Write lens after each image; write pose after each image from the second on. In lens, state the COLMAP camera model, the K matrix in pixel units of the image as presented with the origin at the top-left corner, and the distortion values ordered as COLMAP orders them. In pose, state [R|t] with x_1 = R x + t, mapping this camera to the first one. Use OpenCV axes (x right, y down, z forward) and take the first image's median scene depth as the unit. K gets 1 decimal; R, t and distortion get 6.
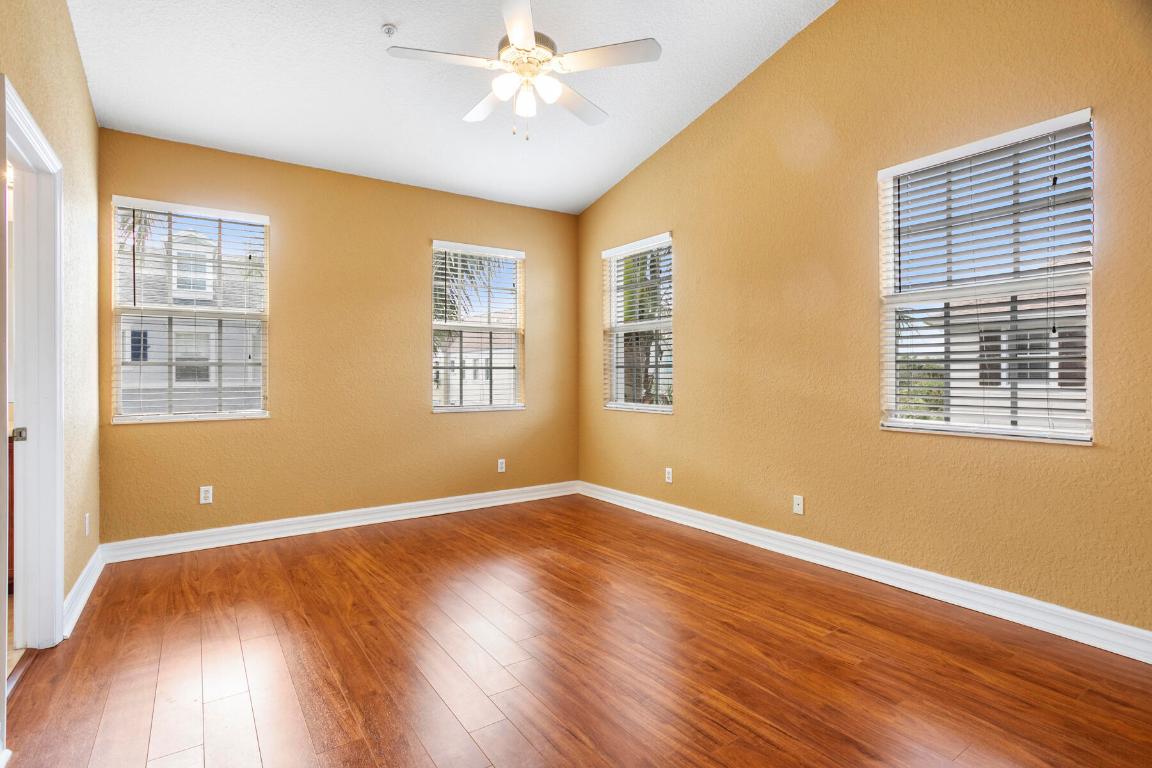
lens RADIAL K [[570.5, 0, 568.6], [0, 570.5, 381.8], [0, 0, 1]] dist [-0.041202, 0.020651]
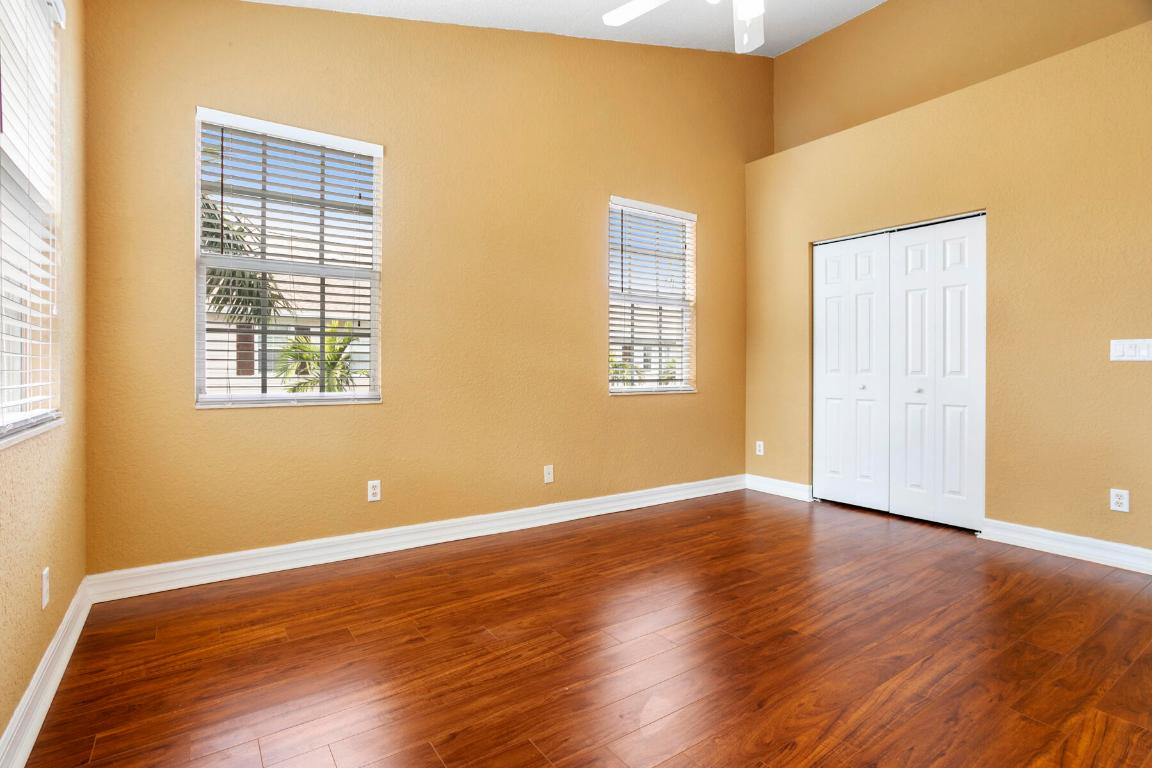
lens RADIAL K [[570.5, 0, 582.6], [0, 570.5, 378.1], [0, 0, 1]] dist [-0.041202, 0.020651]
pose [[-0.018458, -0.011484, 0.999764, -0.648327], [0.010583, 0.999876, 0.011680, 0.025331], [-0.999774, 0.010797, -0.018334, 0.936234]]
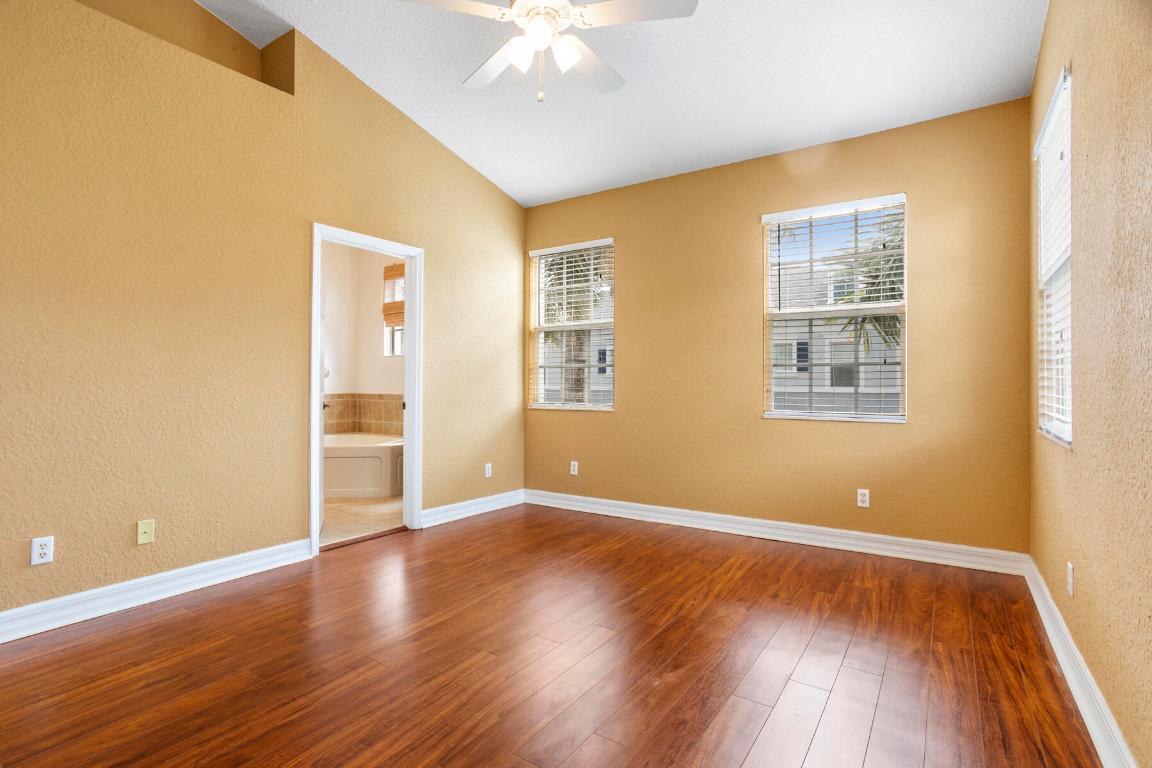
lens RADIAL K [[570.5, 0, 565.2], [0, 570.5, 378.5], [0, 0, 1]] dist [-0.041202, 0.020651]
pose [[0.350428, -0.002529, -0.936586, 0.584158], [-0.012877, 0.999889, -0.007518, 0.007339], [0.936501, 0.014695, 0.350357, 0.543126]]
